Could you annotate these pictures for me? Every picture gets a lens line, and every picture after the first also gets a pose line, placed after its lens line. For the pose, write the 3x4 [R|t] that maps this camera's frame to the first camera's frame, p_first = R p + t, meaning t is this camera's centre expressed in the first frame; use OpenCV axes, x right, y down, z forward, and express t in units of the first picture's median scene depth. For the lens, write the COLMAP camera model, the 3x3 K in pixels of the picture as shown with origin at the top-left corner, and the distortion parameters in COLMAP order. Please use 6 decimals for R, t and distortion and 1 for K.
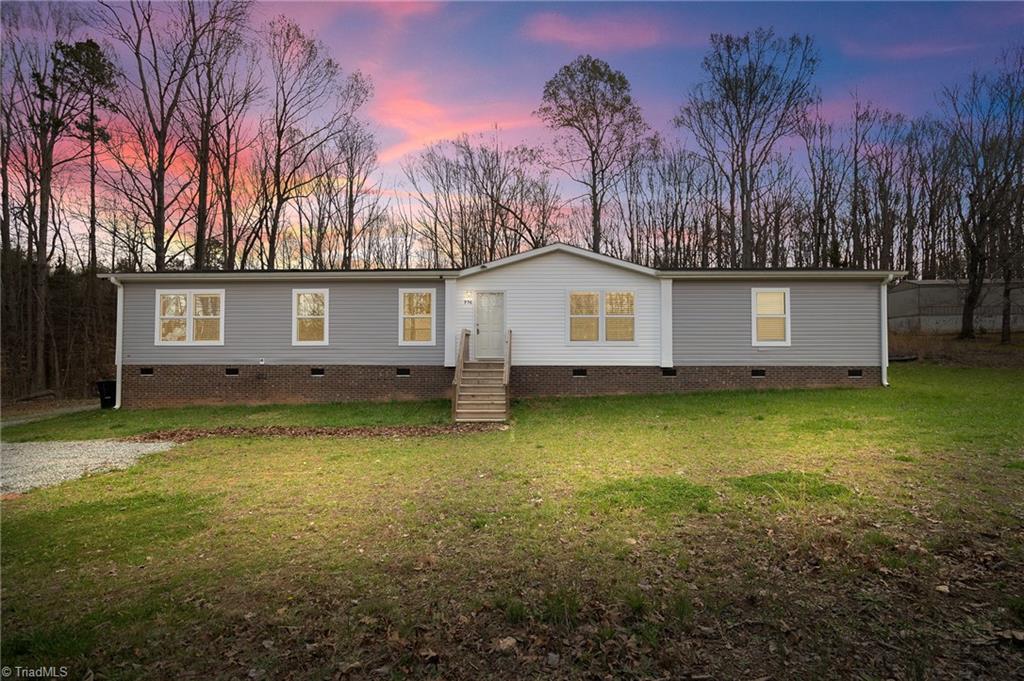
lens RADIAL K [[468.7, 0, 510.7], [0, 468.7, 330.4], [0, 0, 1]] dist [-0.007176, 0.000007]
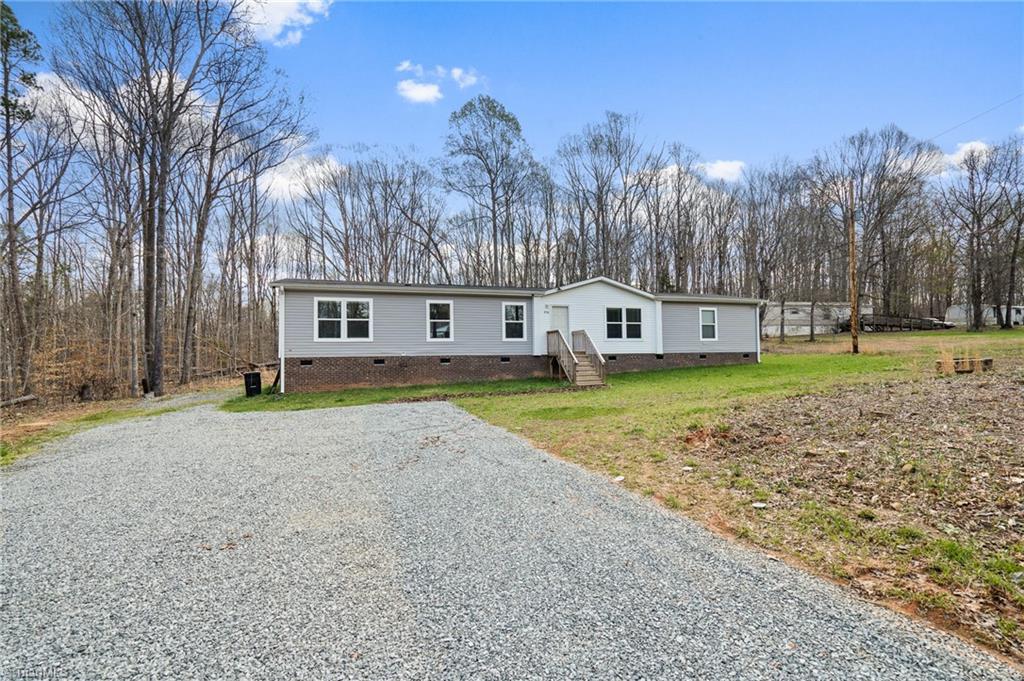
lens RADIAL K [[468.7, 0, 511.6], [0, 468.7, 337.8], [0, 0, 1]] dist [-0.007176, 0.000007]
pose [[0.934958, 0.001089, 0.354756, -0.734320], [-0.001153, 0.999999, -0.000030, 0.021666], [-0.354756, -0.000381, 0.934959, -0.360822]]
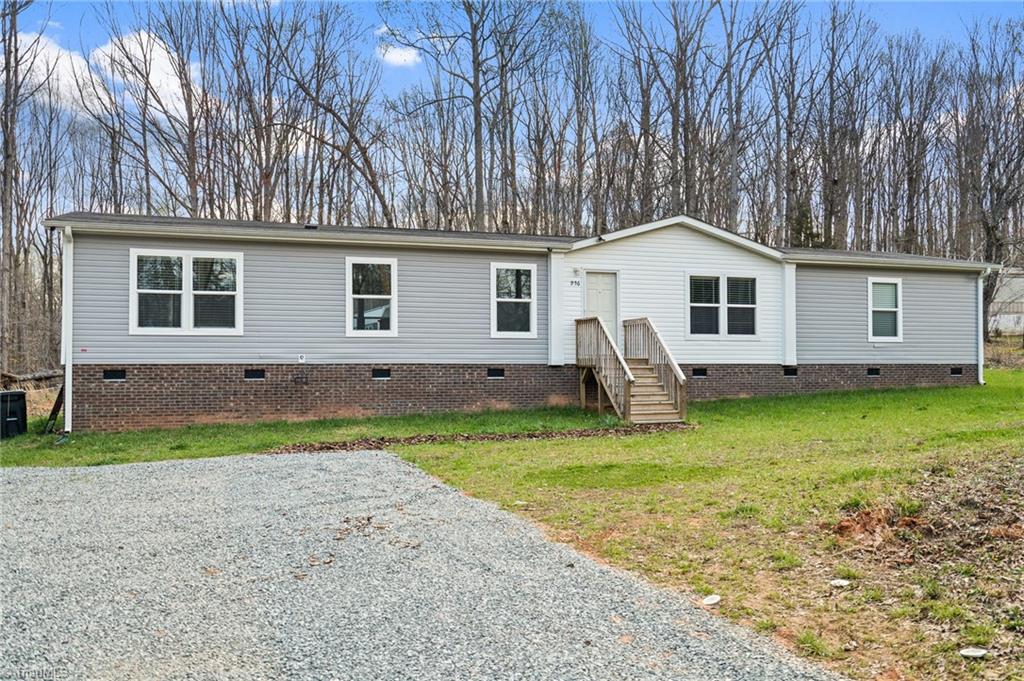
lens RADIAL K [[899.1, 0, 511.1], [0, 899.1, 342.0], [0, 0, 1]] dist [0.025988, -0.025665]
pose [[0.933070, 0.007648, 0.359614, -0.740081], [-0.013211, 0.999828, 0.013013, 0.020353], [-0.359452, -0.016893, 0.933011, -0.368226]]
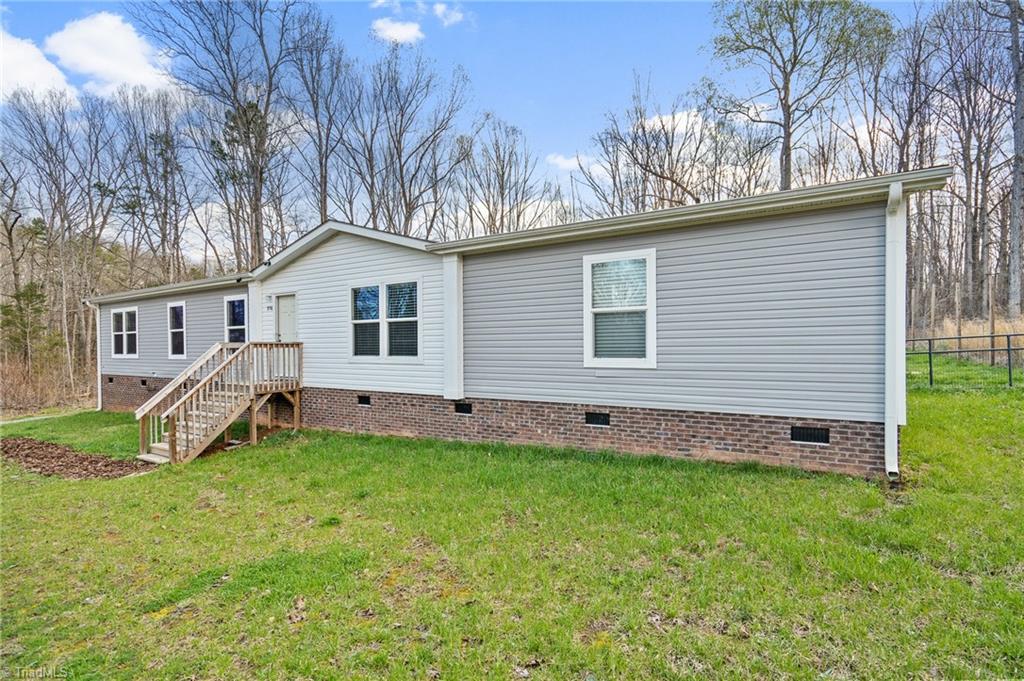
lens RADIAL K [[468.7, 0, 519.1], [0, 468.7, 342.9], [0, 0, 1]] dist [-0.007176, 0.000007]
pose [[0.876934, -0.010898, -0.480488, 0.696499], [0.030984, 0.998945, 0.033892, -0.013289], [0.479612, -0.044608, 0.876346, 0.495774]]
